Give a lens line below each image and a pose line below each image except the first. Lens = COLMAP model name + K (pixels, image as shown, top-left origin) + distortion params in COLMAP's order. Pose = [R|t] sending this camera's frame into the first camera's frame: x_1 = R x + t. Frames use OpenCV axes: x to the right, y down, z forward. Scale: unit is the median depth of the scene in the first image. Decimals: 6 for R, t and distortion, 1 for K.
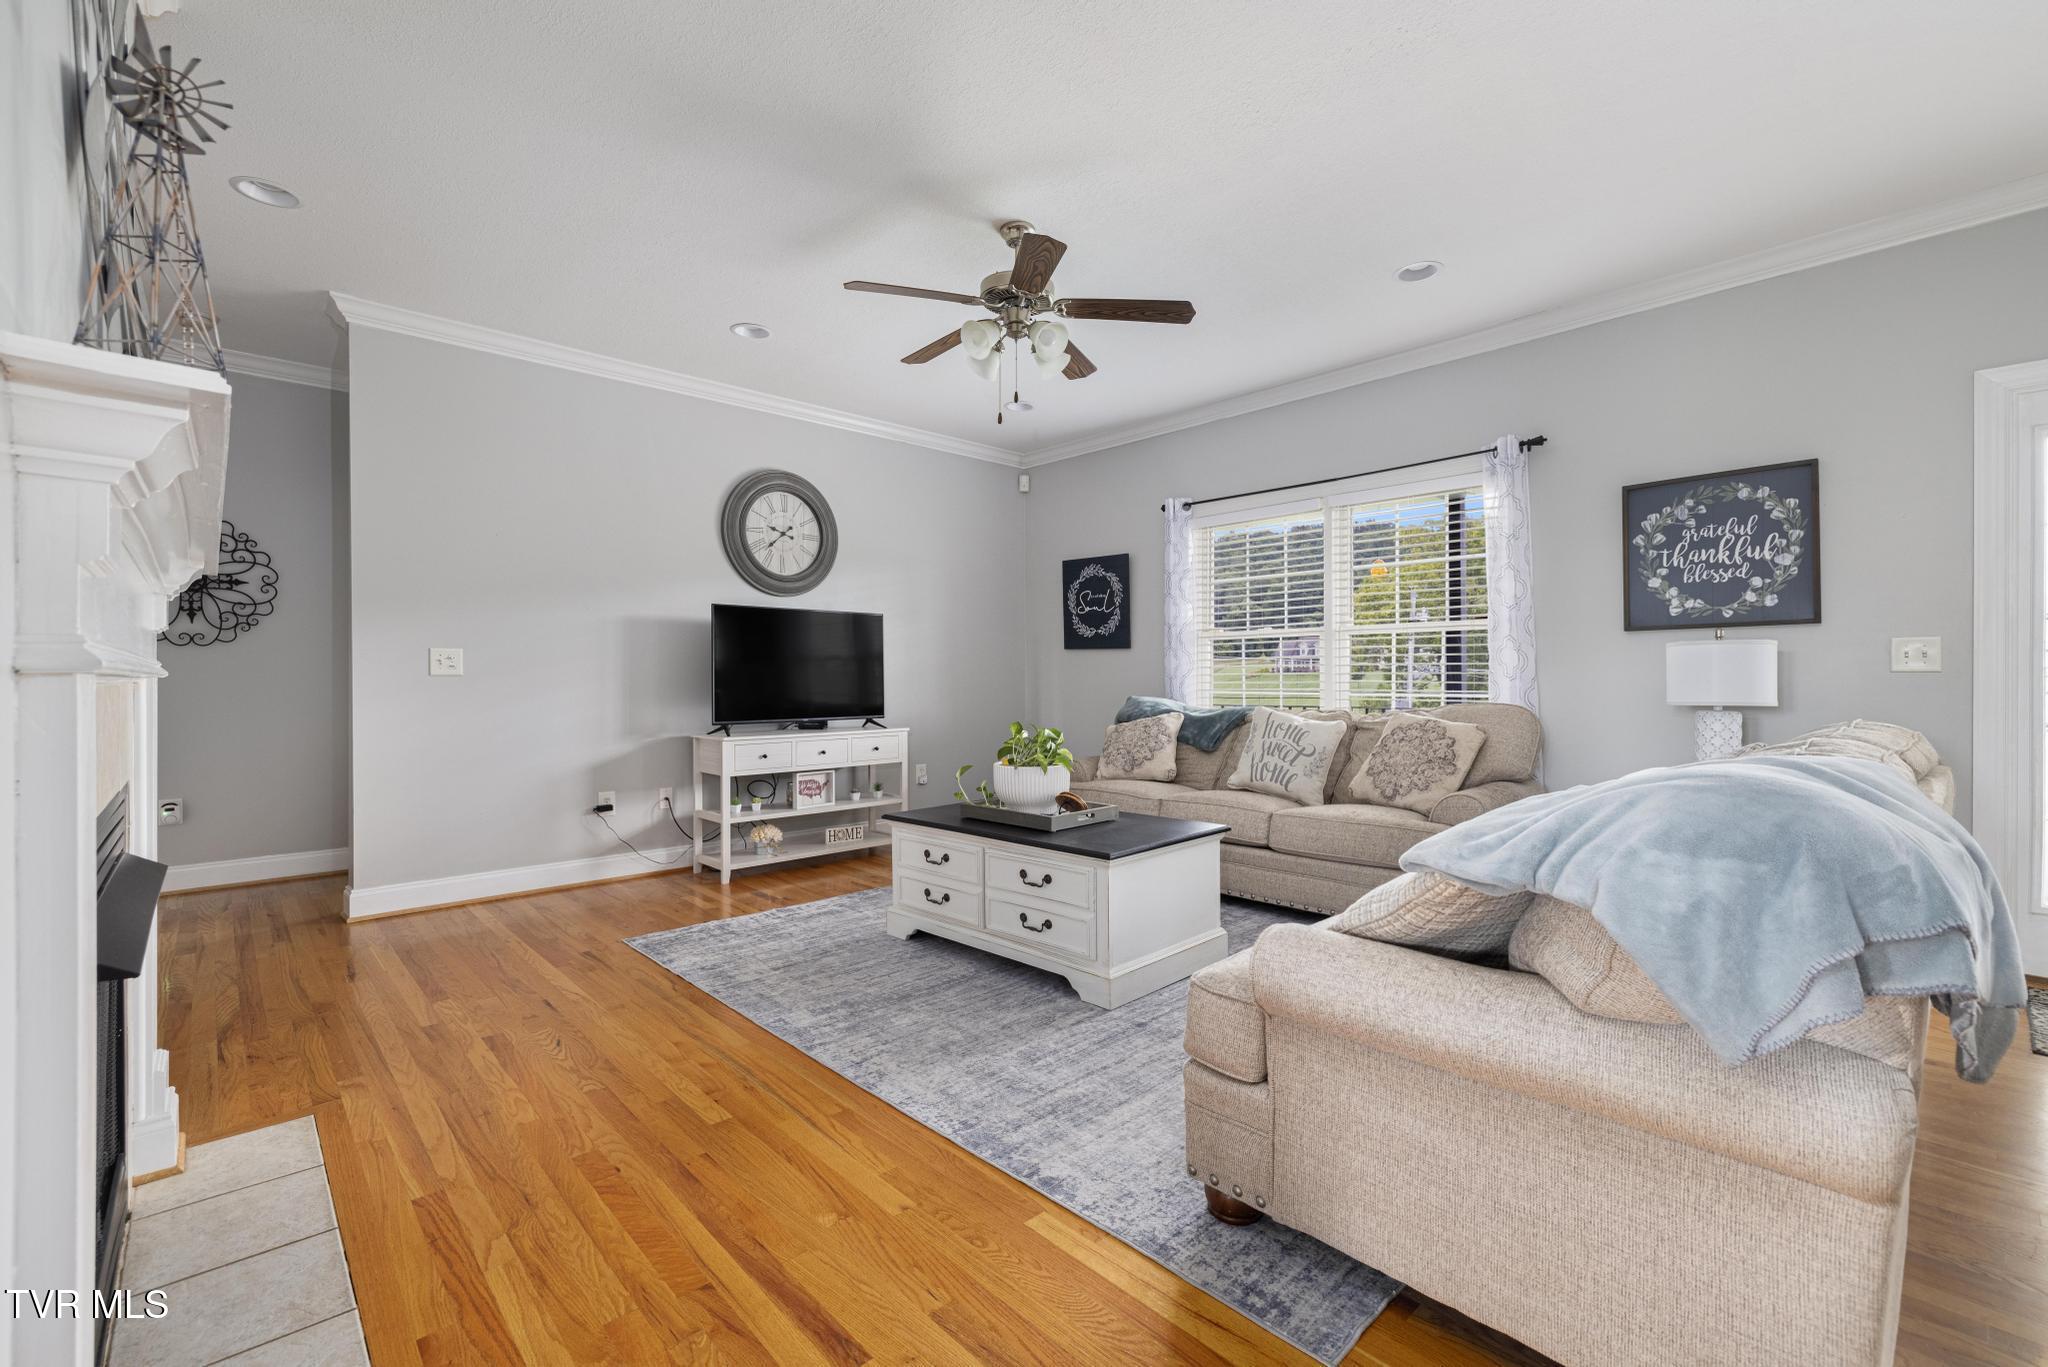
lens RADIAL K [[872.0, 0, 1020.0], [0, 872.0, 680.5], [0, 0, 1]] dist [0.000673, 0.000247]
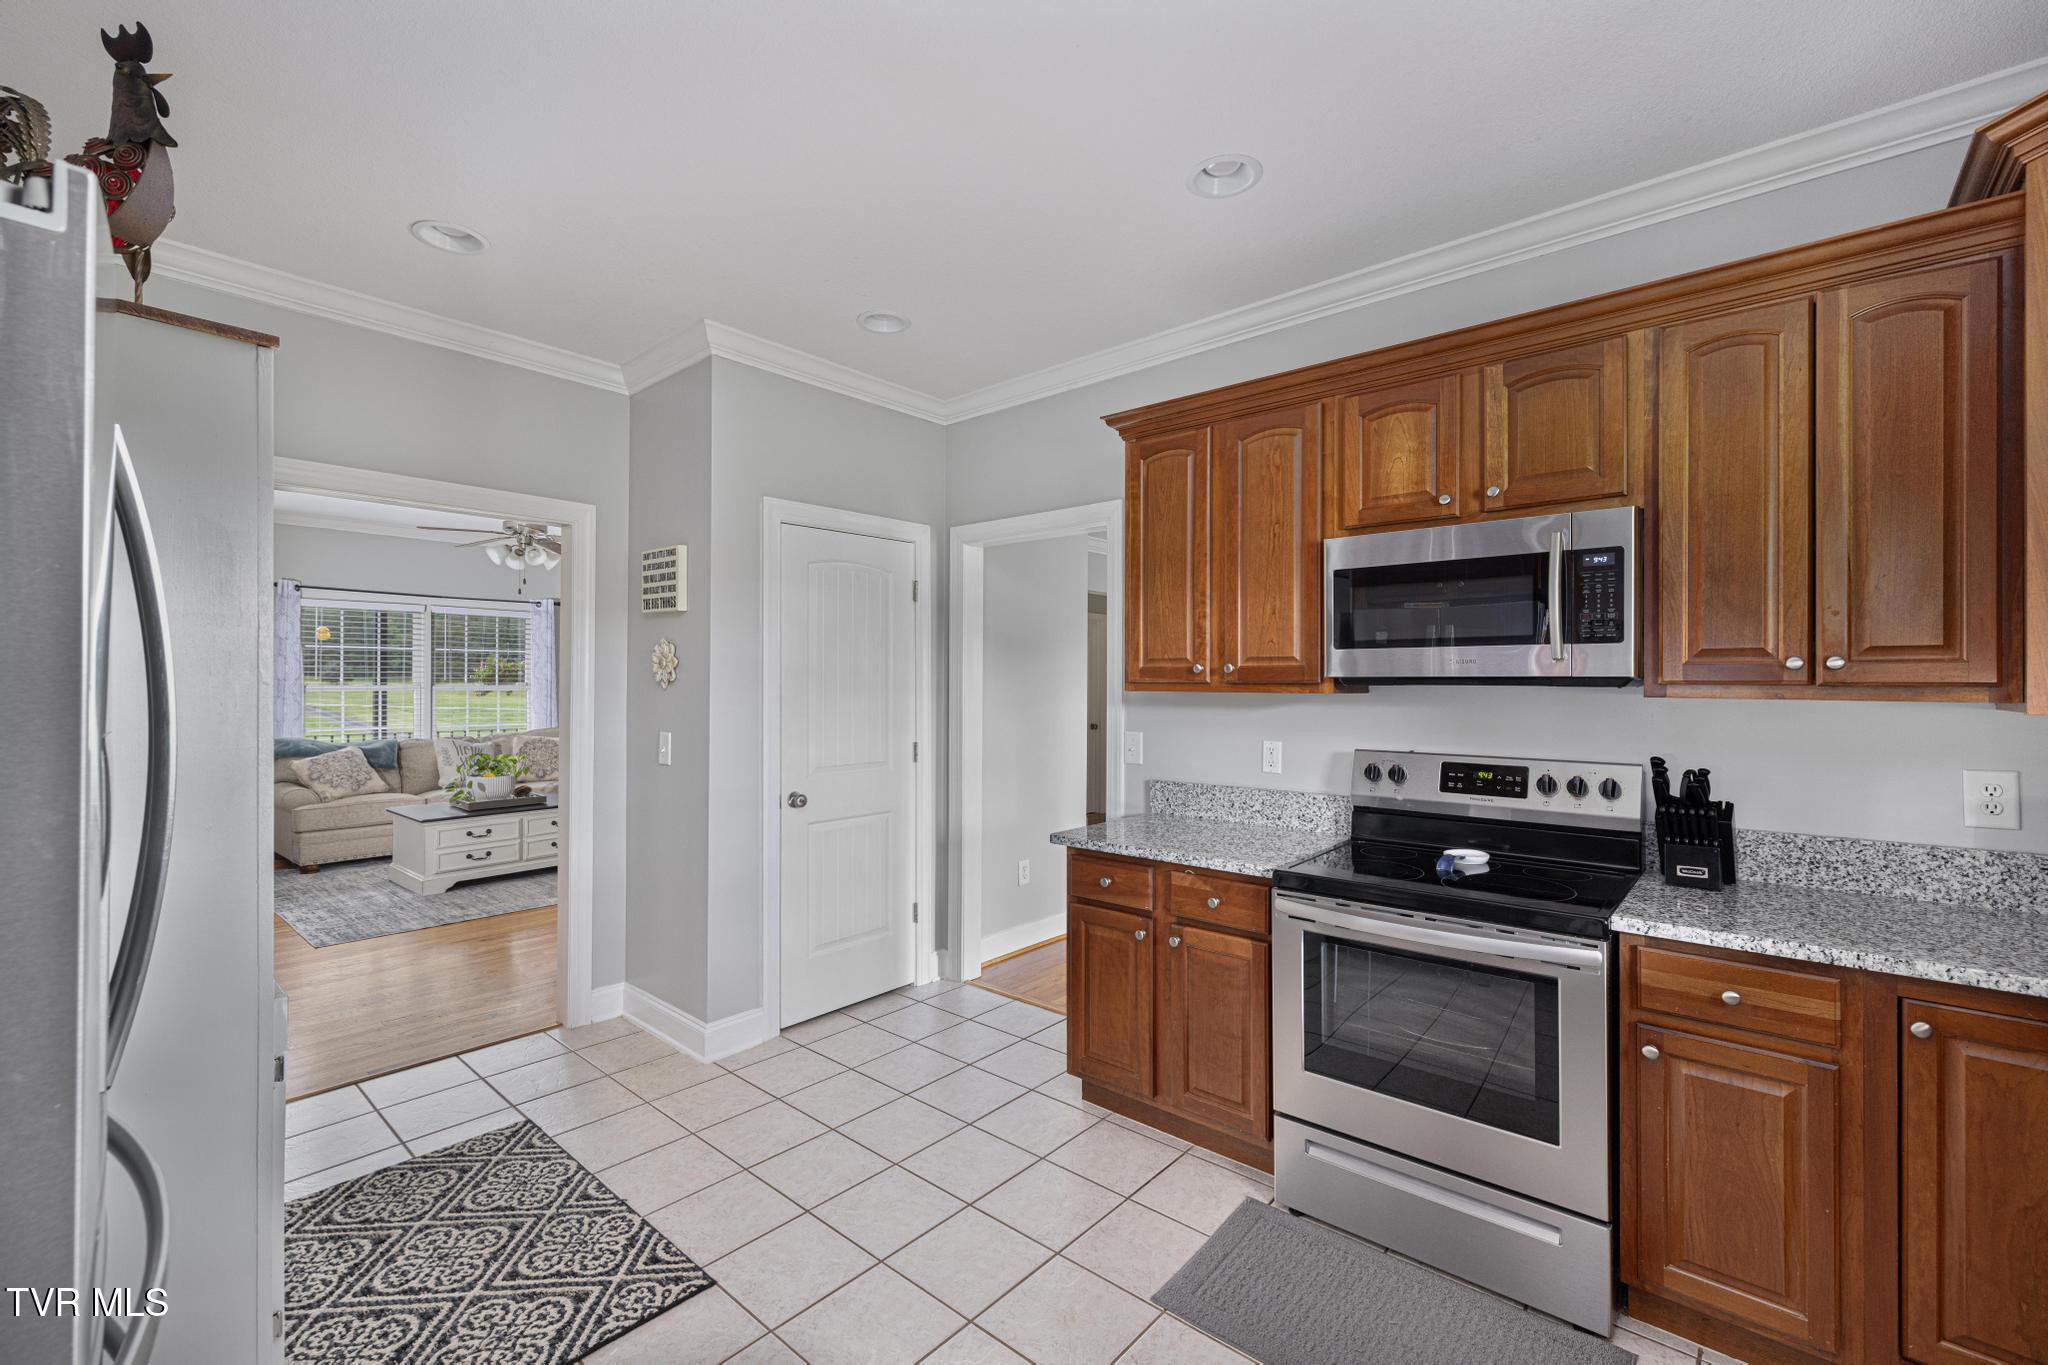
lens RADIAL K [[872.0, 0, 1024.0], [0, 872.0, 675.6], [0, 0, 1]] dist [0.000673, 0.000247]
pose [[-0.114820, 0.011297, 0.993322, -1.898865], [-0.002487, 0.999929, -0.011660, -0.090544], [-0.993383, -0.003809, -0.114783, 0.121724]]
